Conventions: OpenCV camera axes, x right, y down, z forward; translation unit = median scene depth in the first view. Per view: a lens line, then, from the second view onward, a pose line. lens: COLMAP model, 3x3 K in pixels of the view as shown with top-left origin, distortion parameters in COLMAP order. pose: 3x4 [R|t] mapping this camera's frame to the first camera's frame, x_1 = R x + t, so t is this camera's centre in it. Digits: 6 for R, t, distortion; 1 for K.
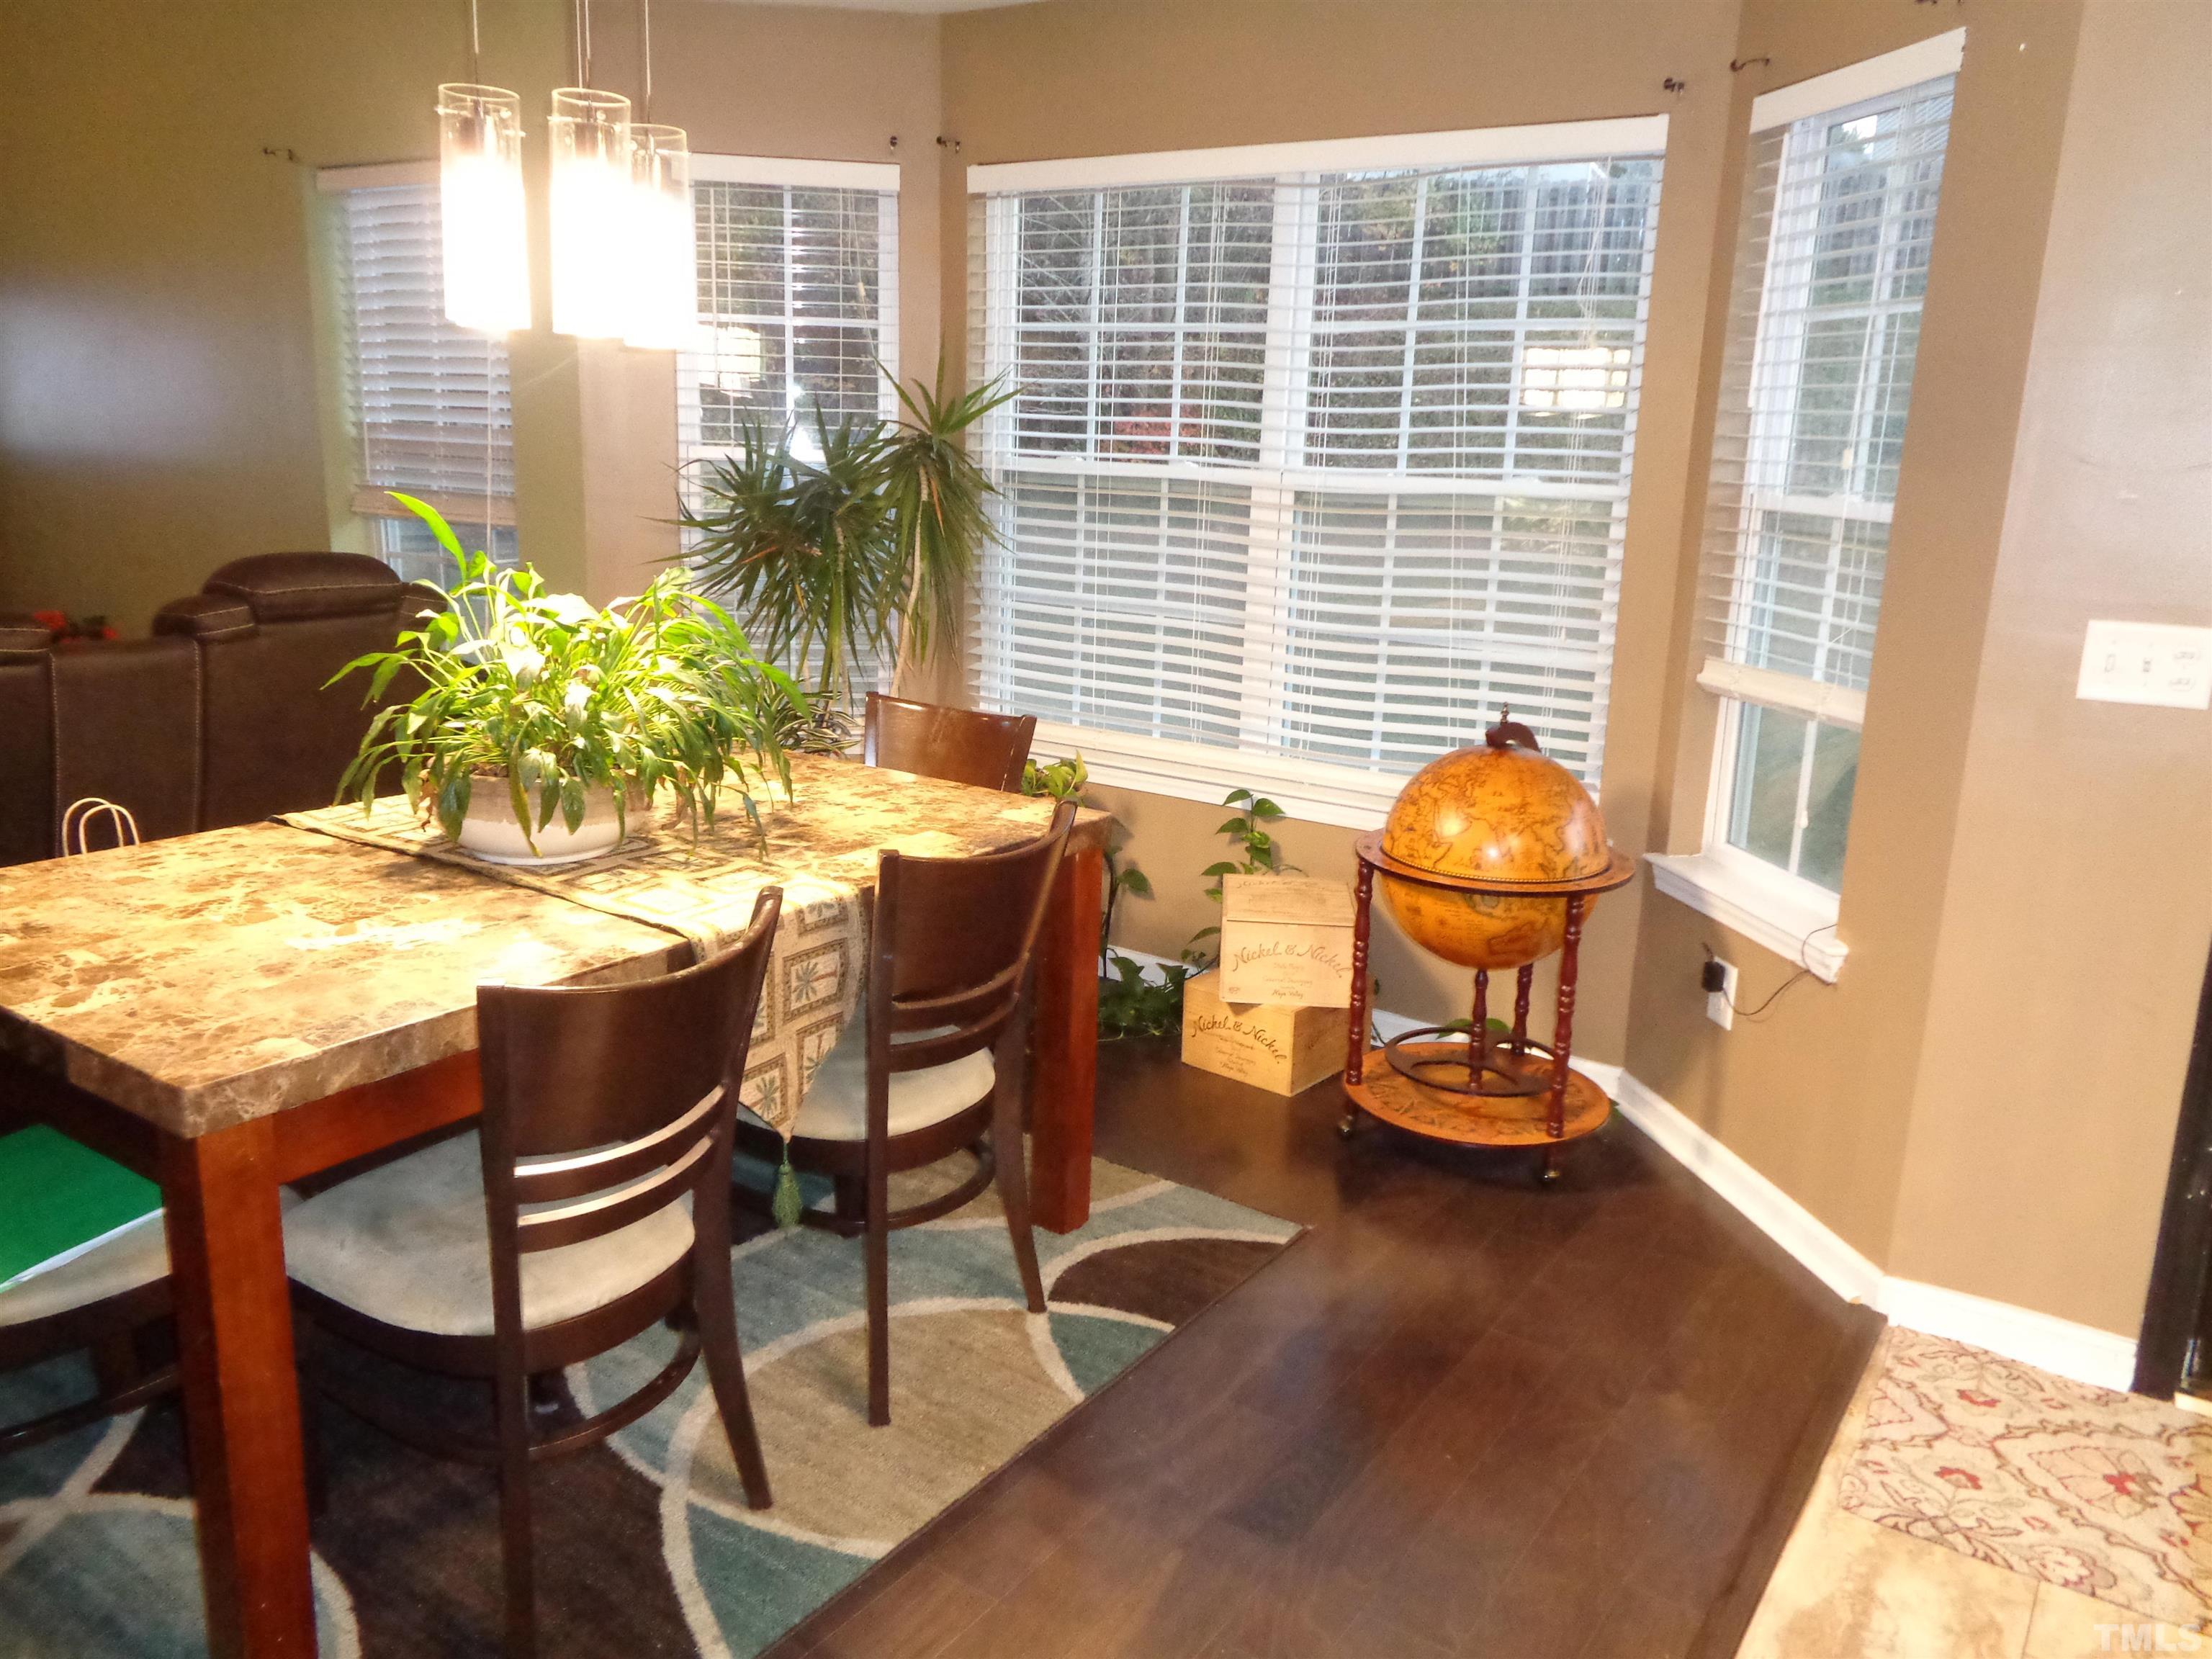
lens RADIAL K [[1652.1, 0, 1107.5], [0, 1652.1, 840.2], [0, 0, 1]] dist [-0.001293, 0.001321]
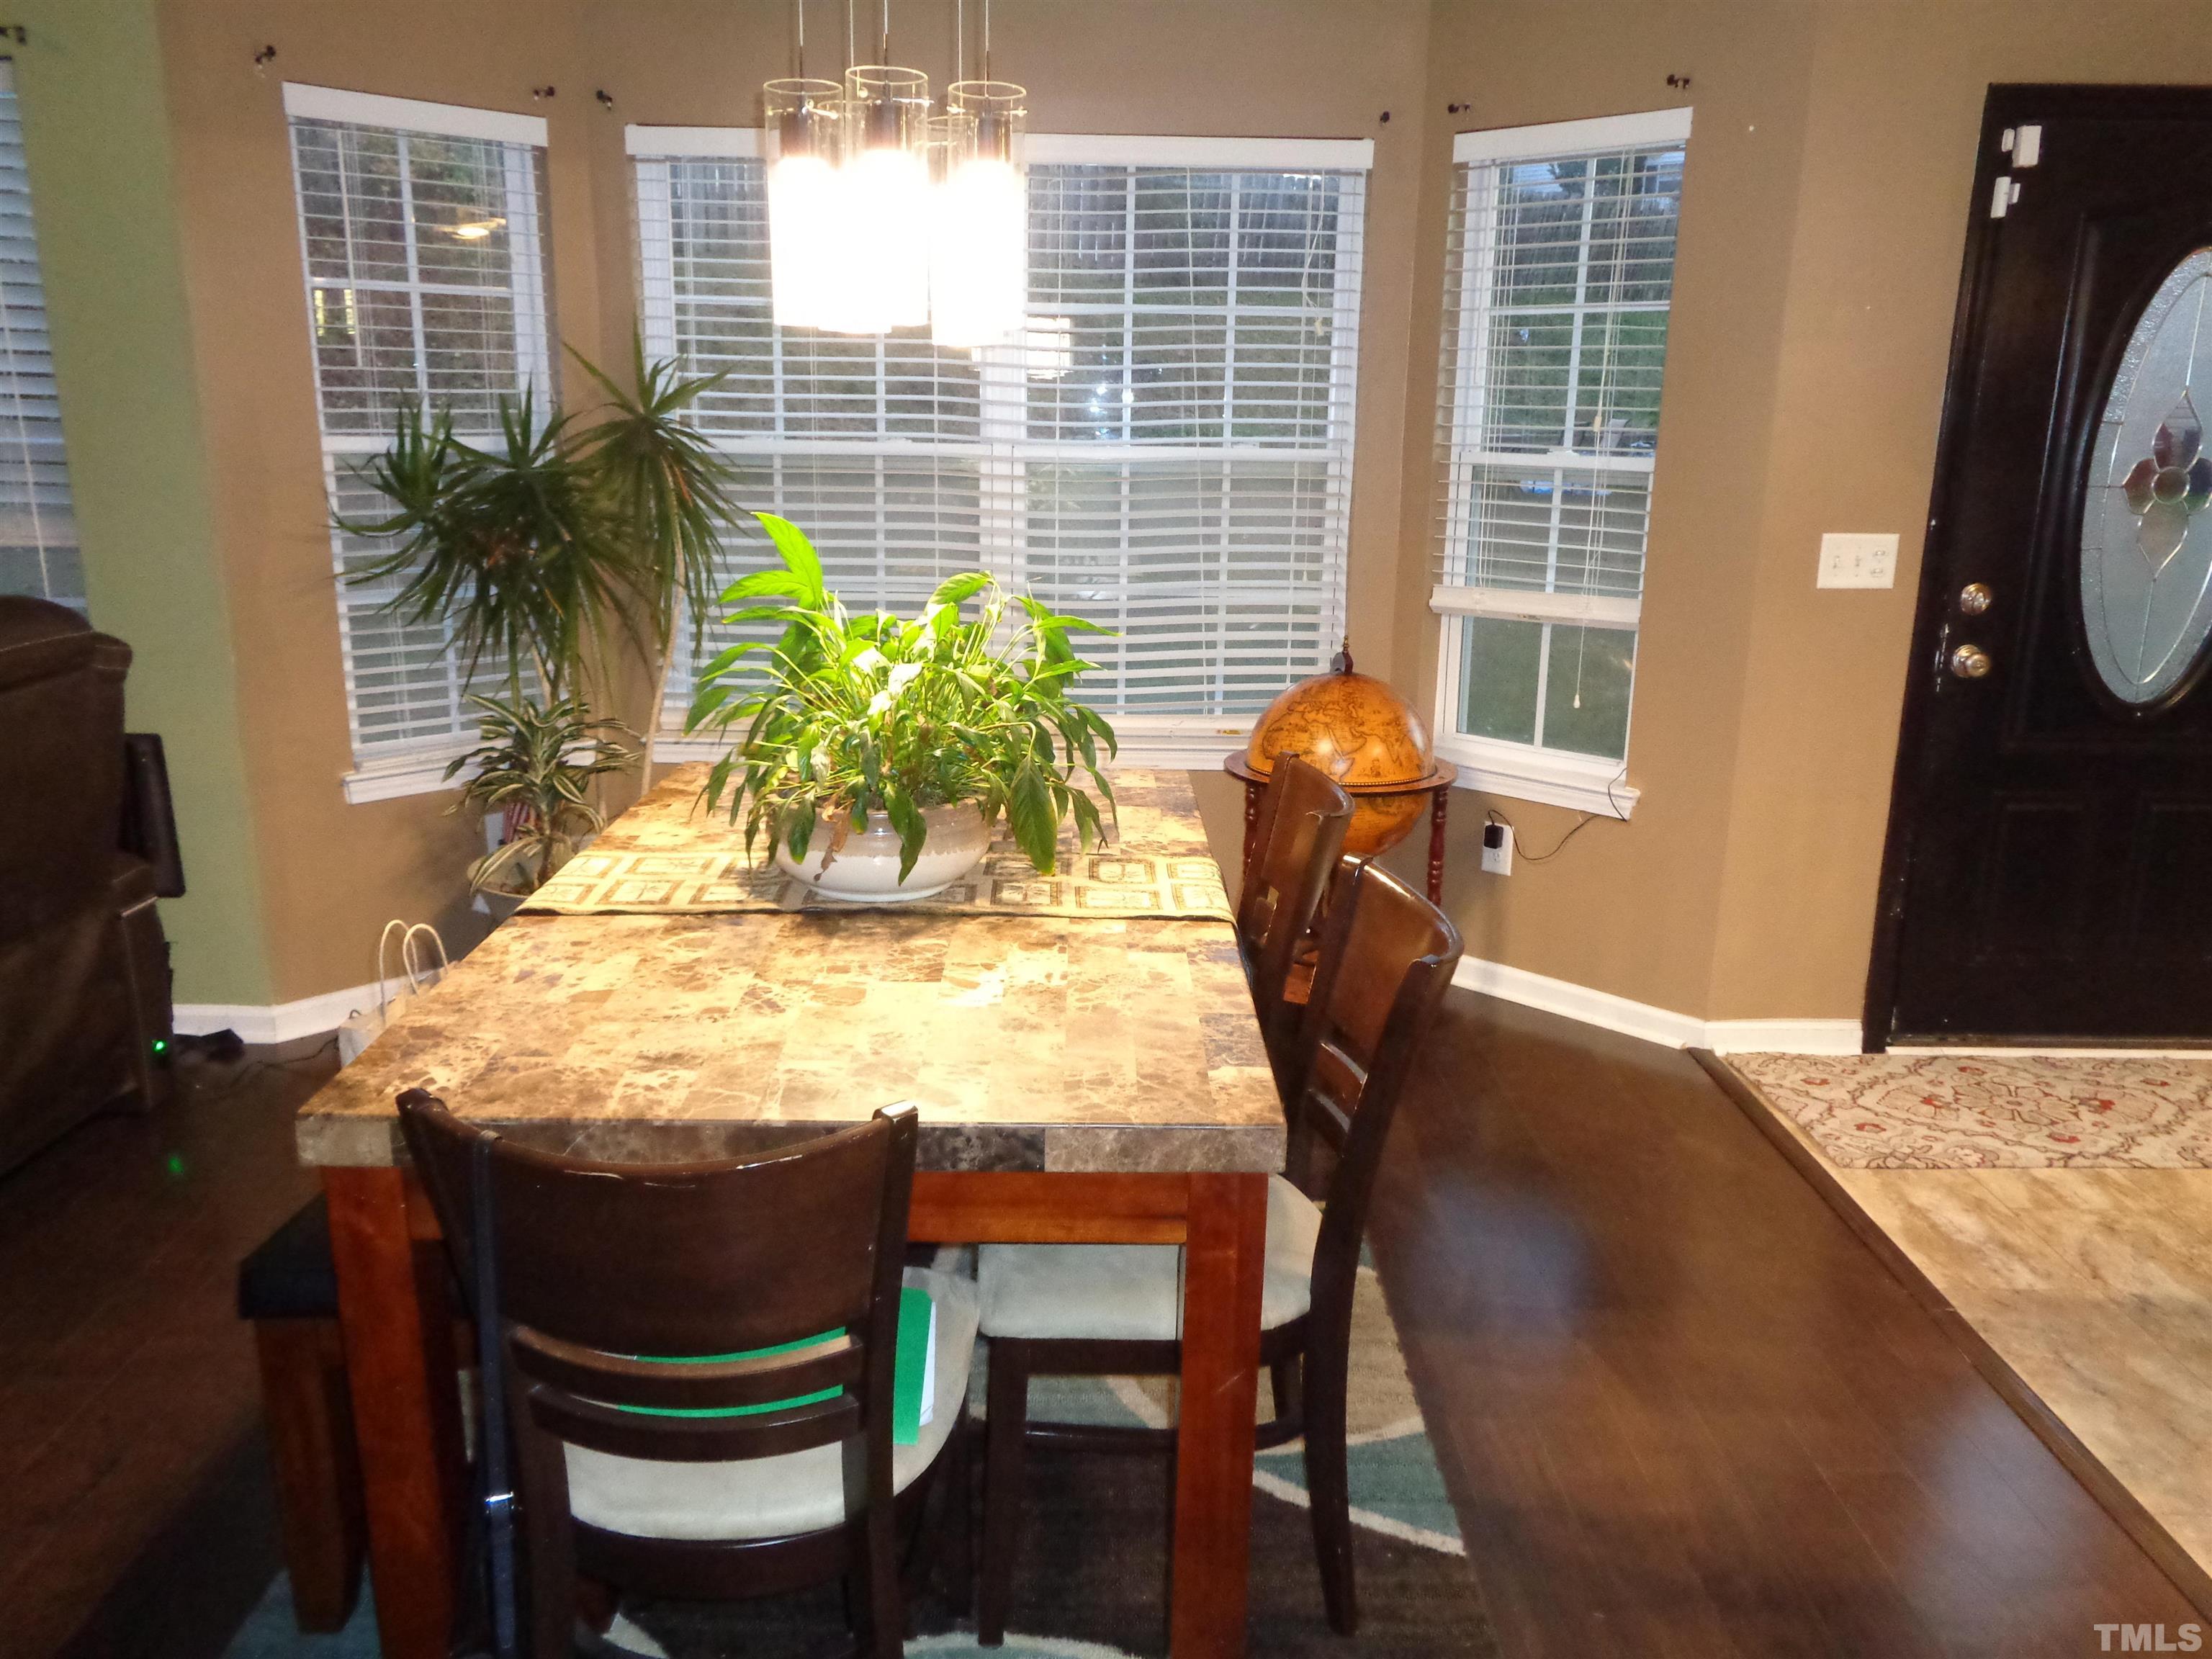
lens RADIAL K [[1665.9, 0, 1091.5], [0, 1665.9, 829.2], [0, 0, 1]] dist [0.007002, 0.012641]
pose [[0.813230, -0.161996, 0.558940, -0.665219], [0.150660, 0.986335, 0.066665, -0.060180], [-0.562102, 0.029996, 0.826524, 0.132741]]
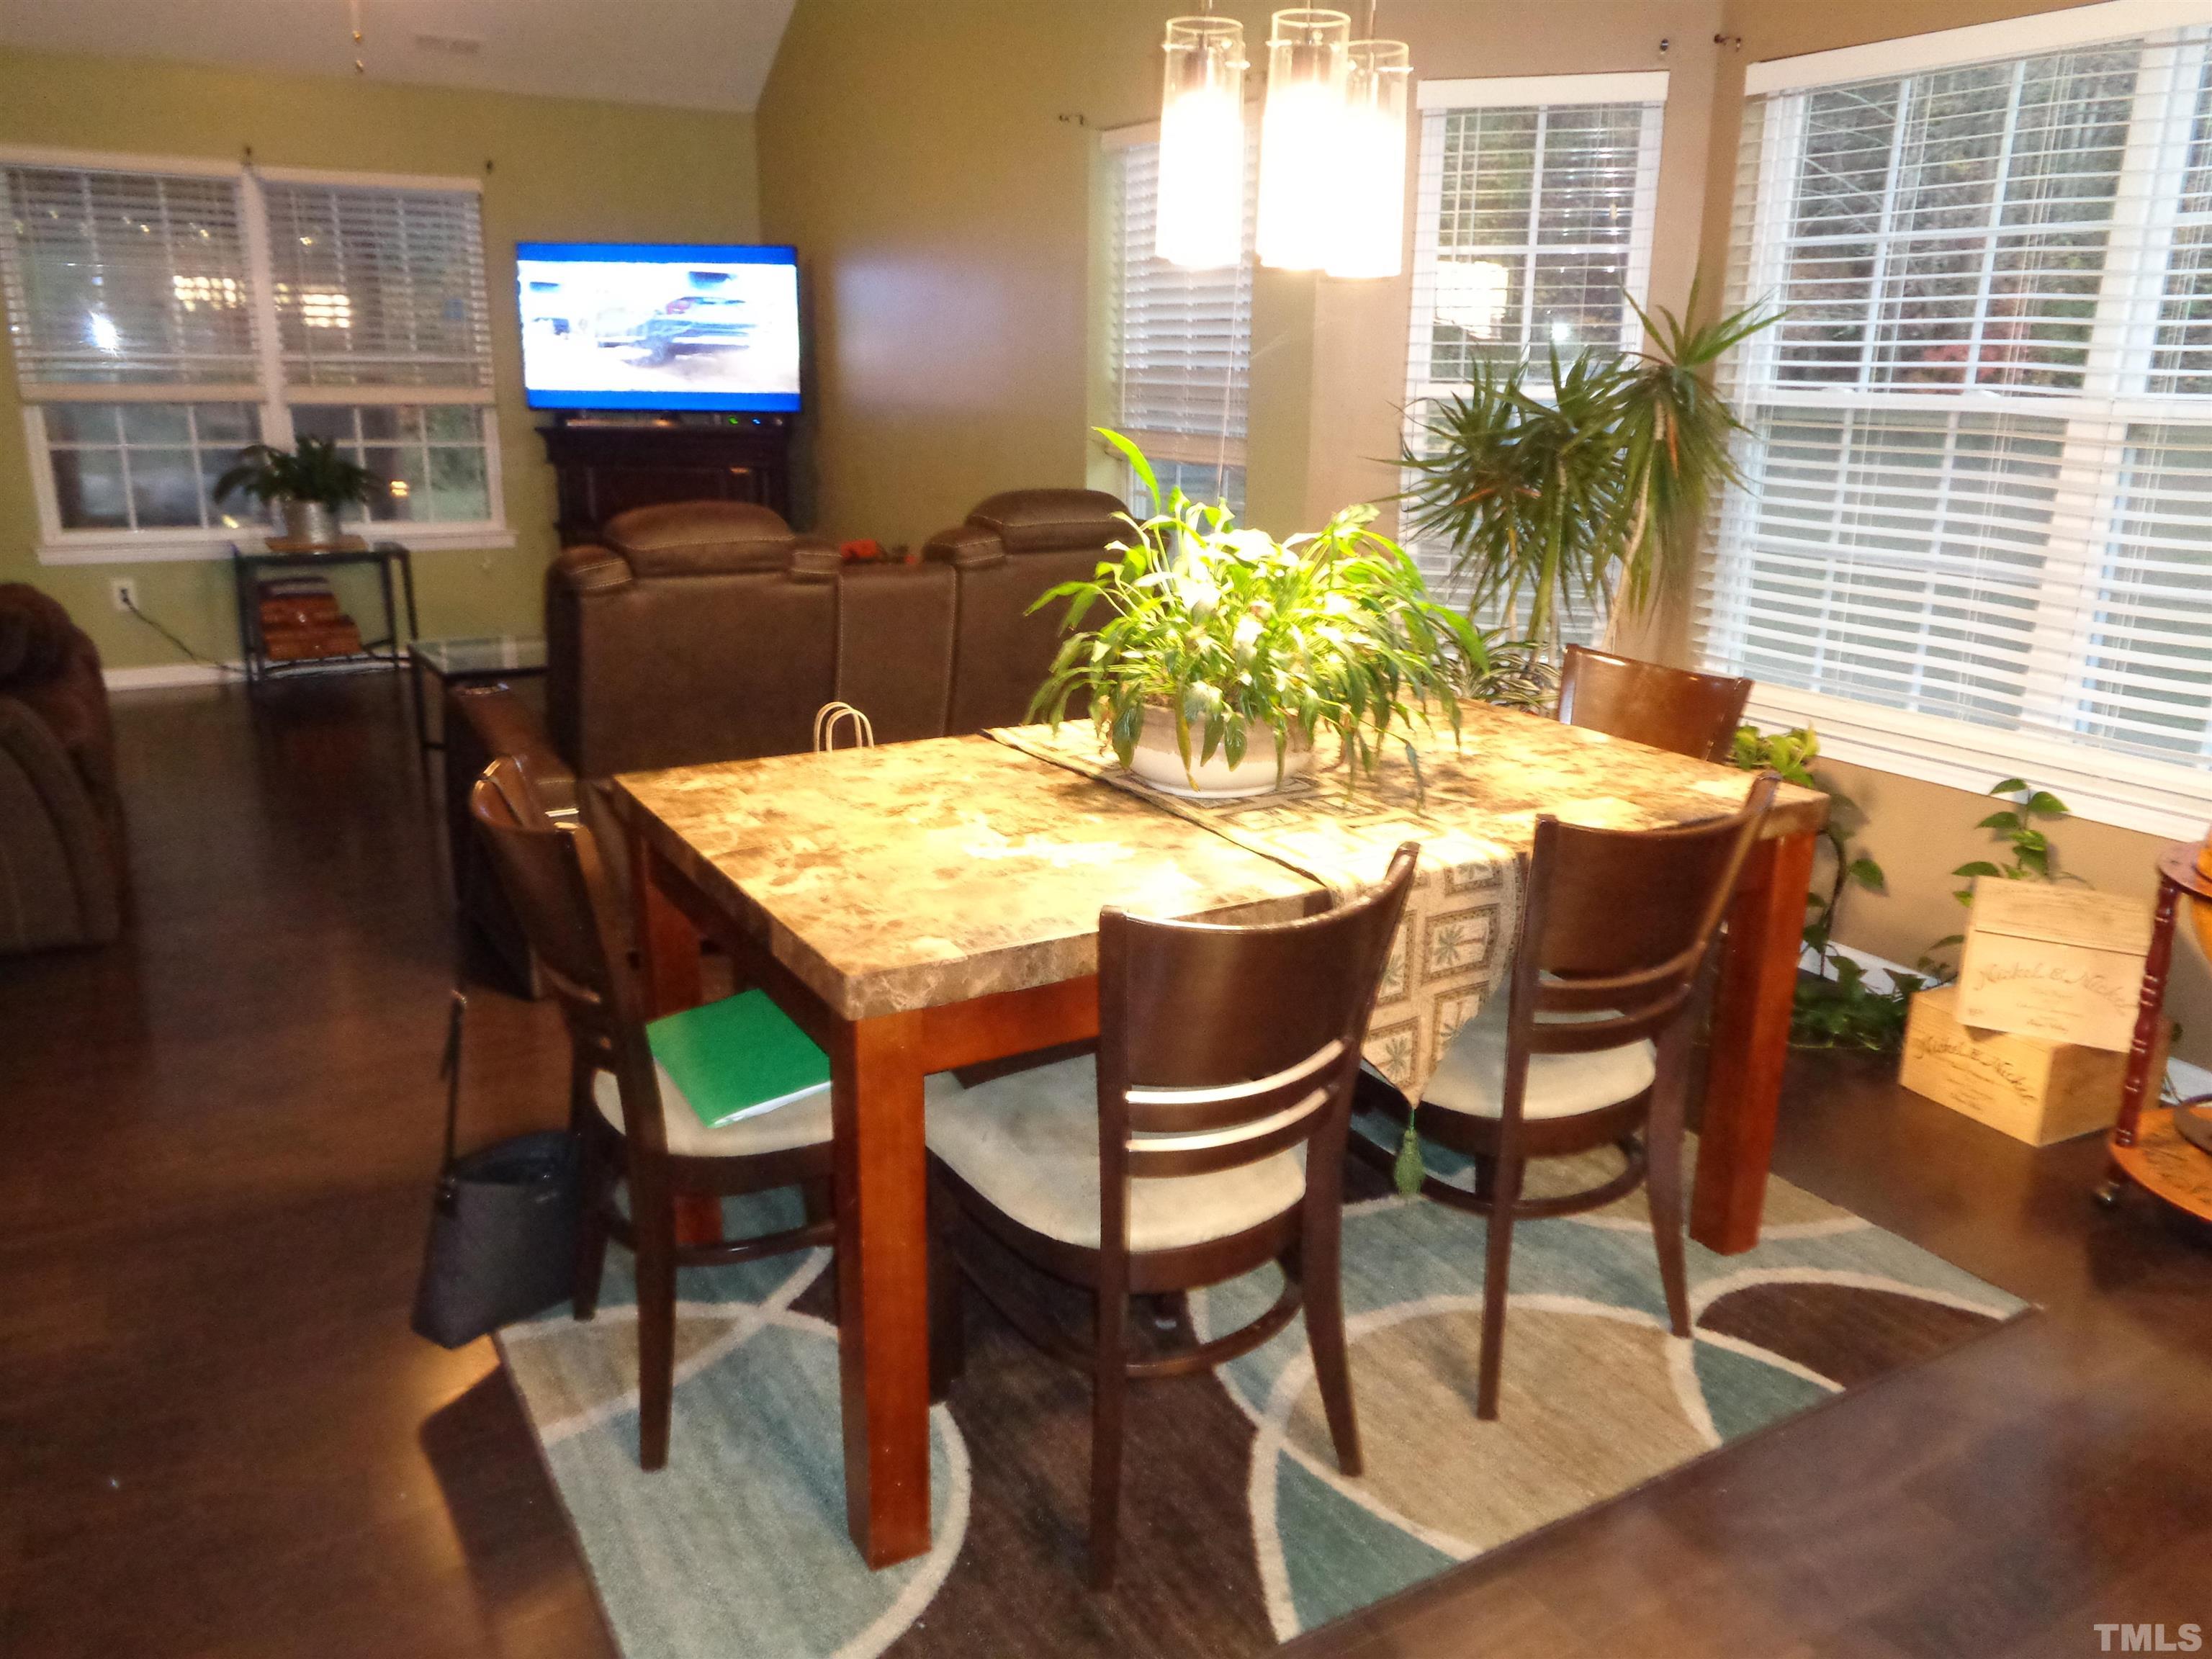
lens RADIAL K [[1645.6, 0, 1104.1], [0, 1645.6, 833.9], [0, 0, 1]] dist [0.000309, 0.012566]
pose [[0.902747, 0.096765, -0.419148, 0.023626], [-0.084675, 0.995280, 0.047402, -0.004608], [0.421756, -0.007300, 0.906680, 0.048054]]
